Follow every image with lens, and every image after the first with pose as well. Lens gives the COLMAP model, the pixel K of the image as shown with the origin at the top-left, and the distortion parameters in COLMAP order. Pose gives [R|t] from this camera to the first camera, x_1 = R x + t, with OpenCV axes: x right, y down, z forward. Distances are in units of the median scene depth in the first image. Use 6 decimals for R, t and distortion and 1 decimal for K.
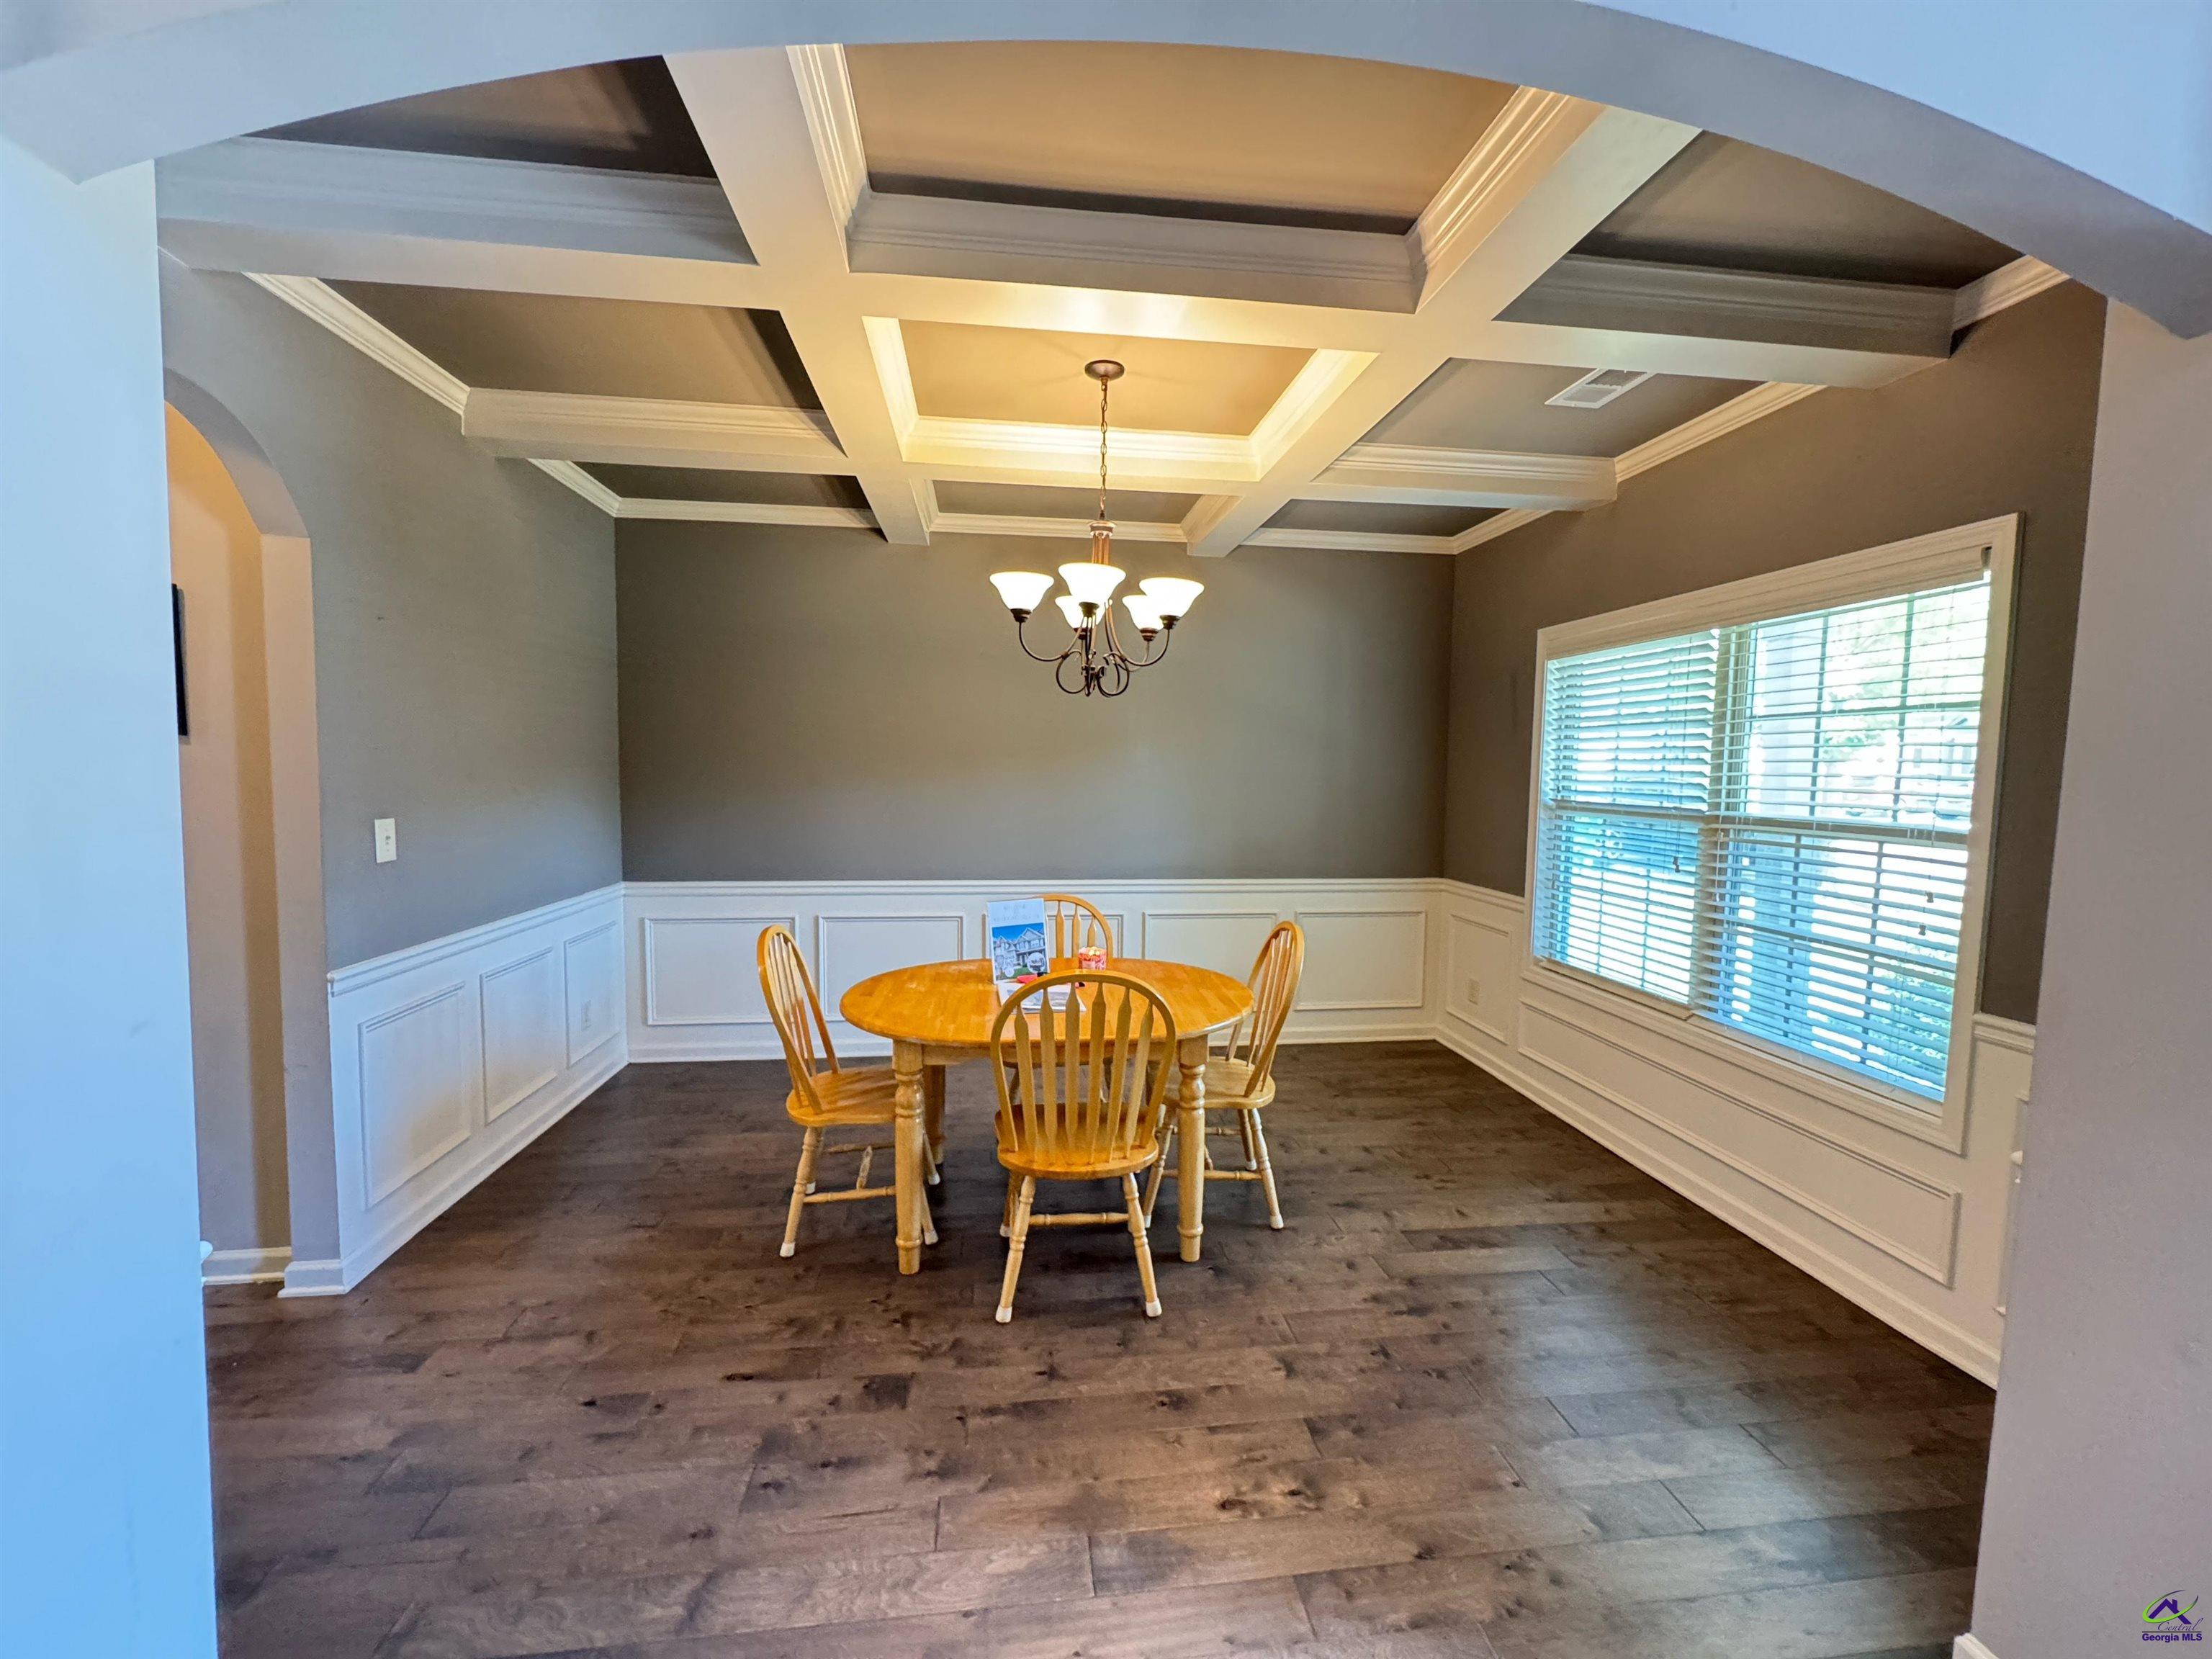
lens RADIAL K [[882.5, 0, 1107.3], [0, 882.5, 823.8], [0, 0, 1]] dist [-0.004204, 0.000417]
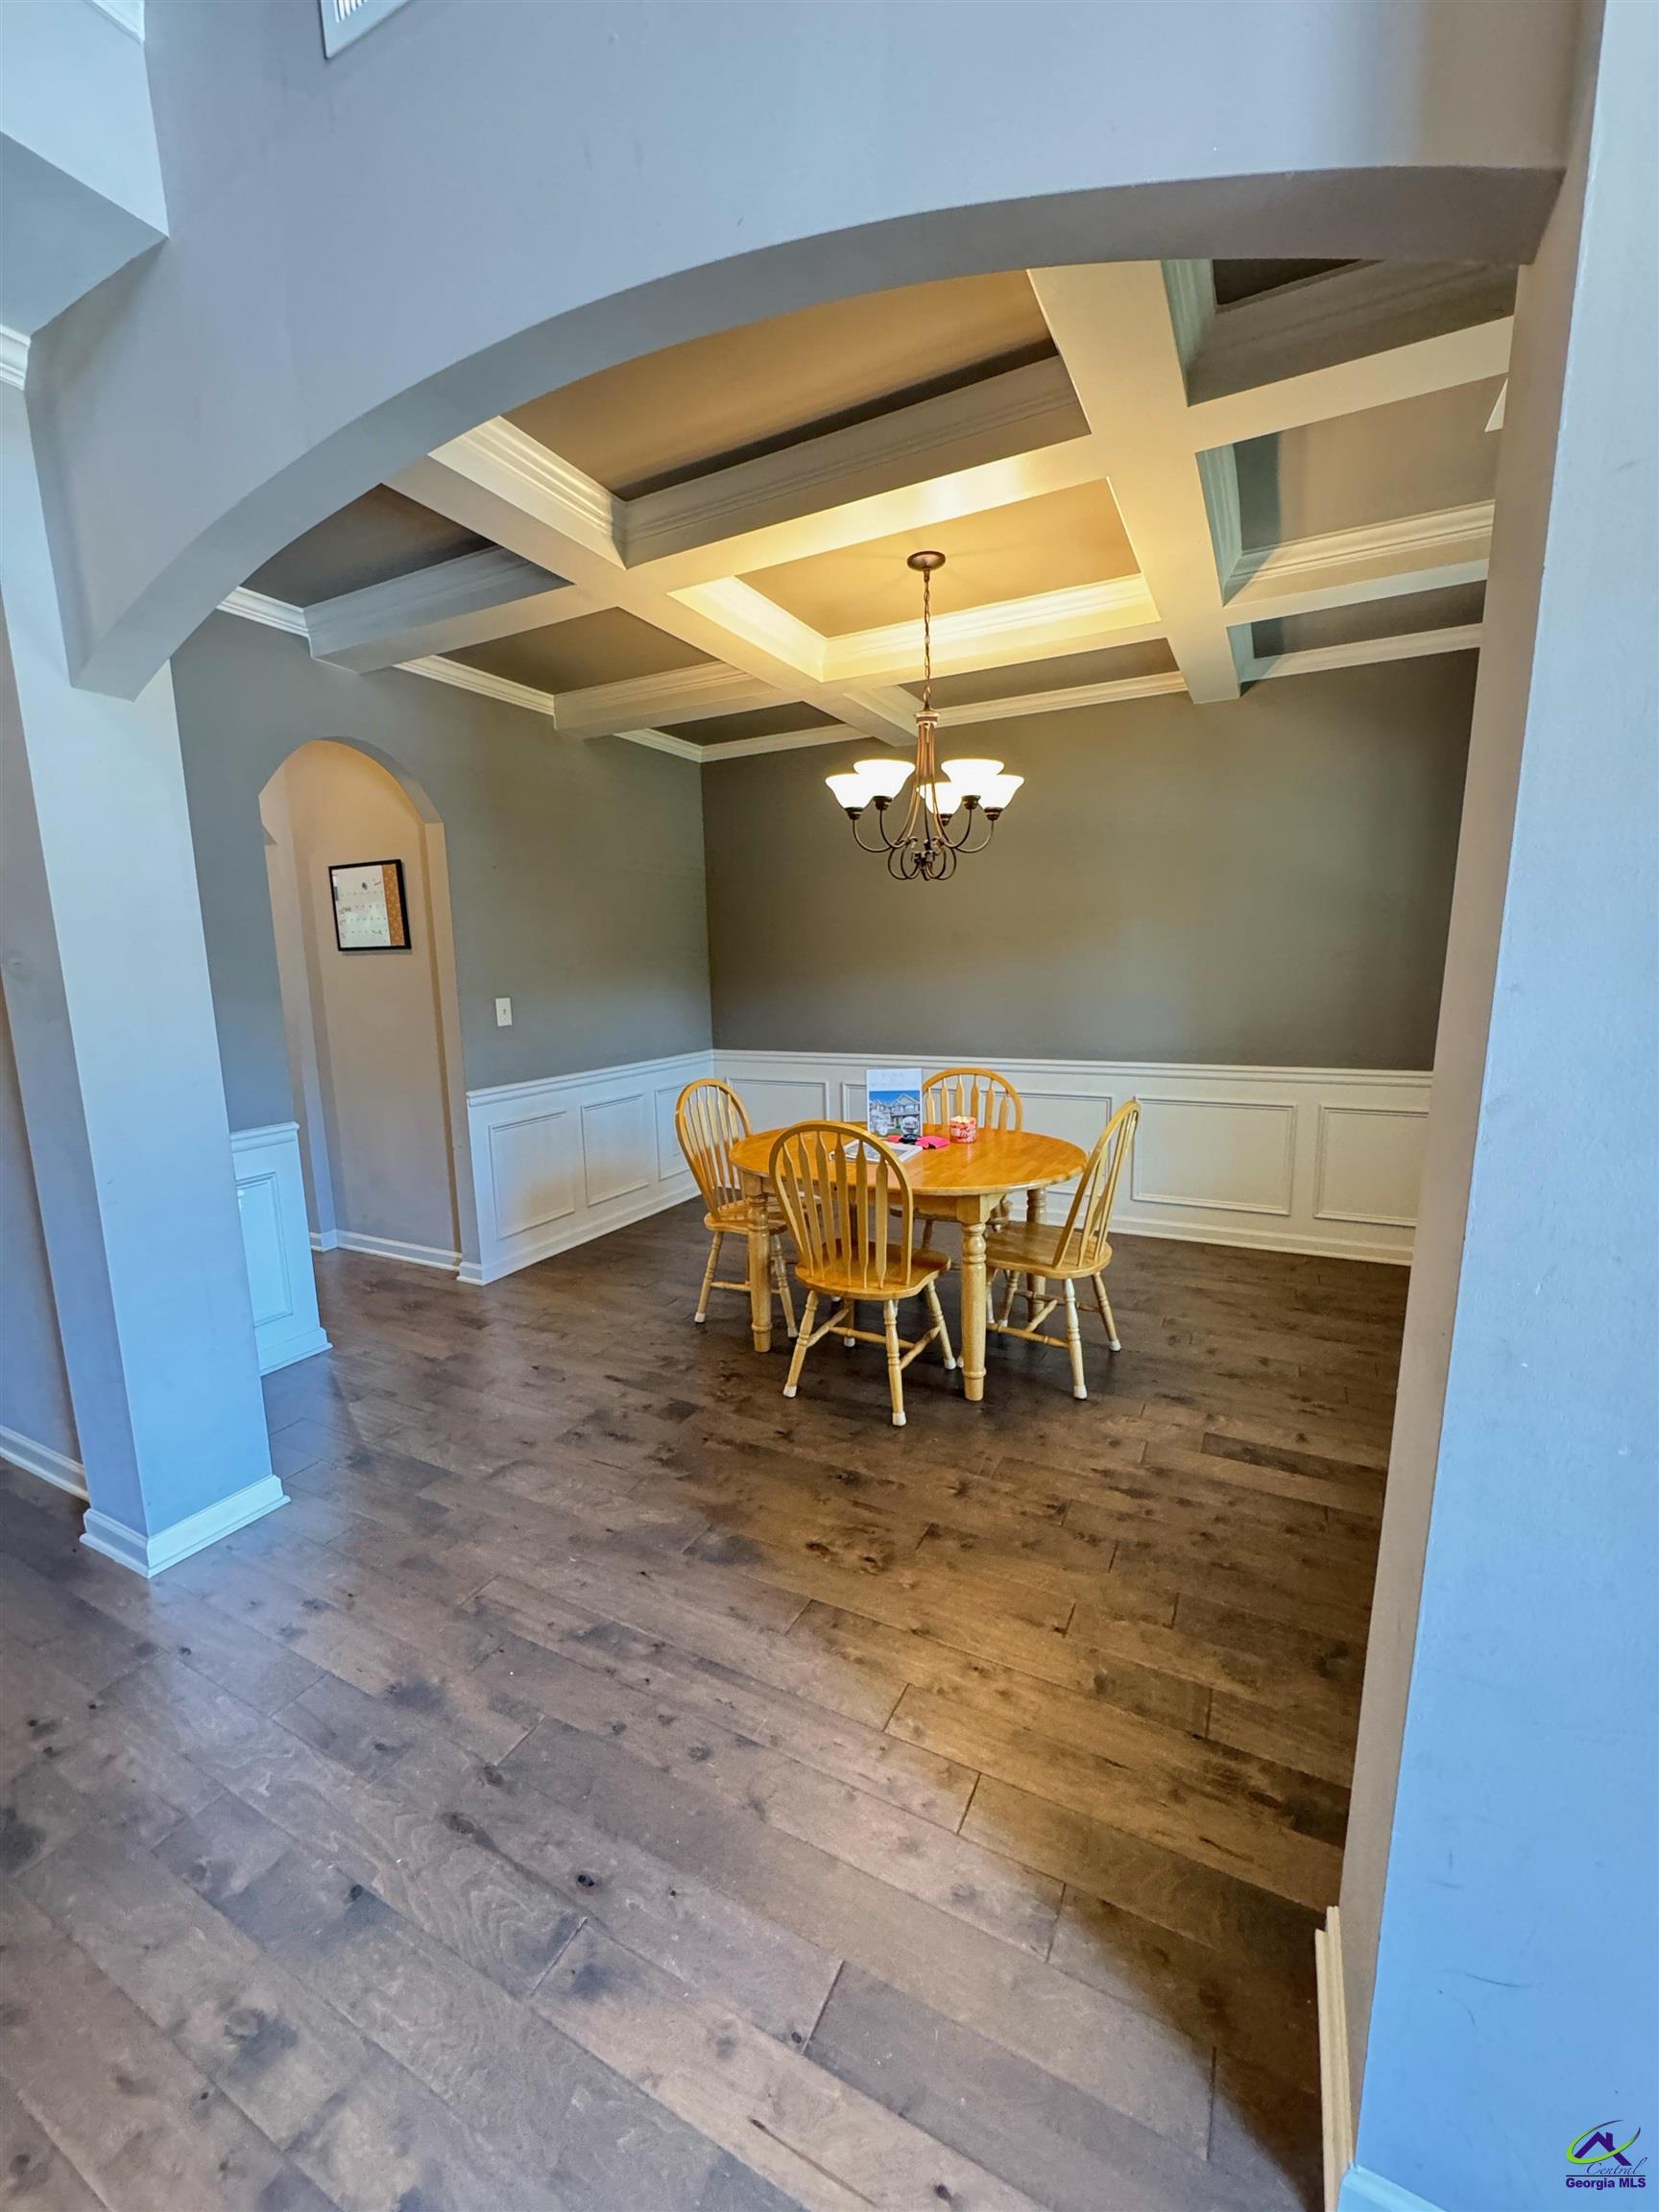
lens RADIAL K [[882.5, 0, 828.7], [0, 882.5, 1101.9], [0, 0, 1]] dist [-0.004204, 0.000417]
pose [[0.823393, 0.059610, -0.564332, 0.582112], [-0.002545, 0.994845, 0.101371, 0.017296], [0.567466, -0.082033, 0.819300, 0.032068]]
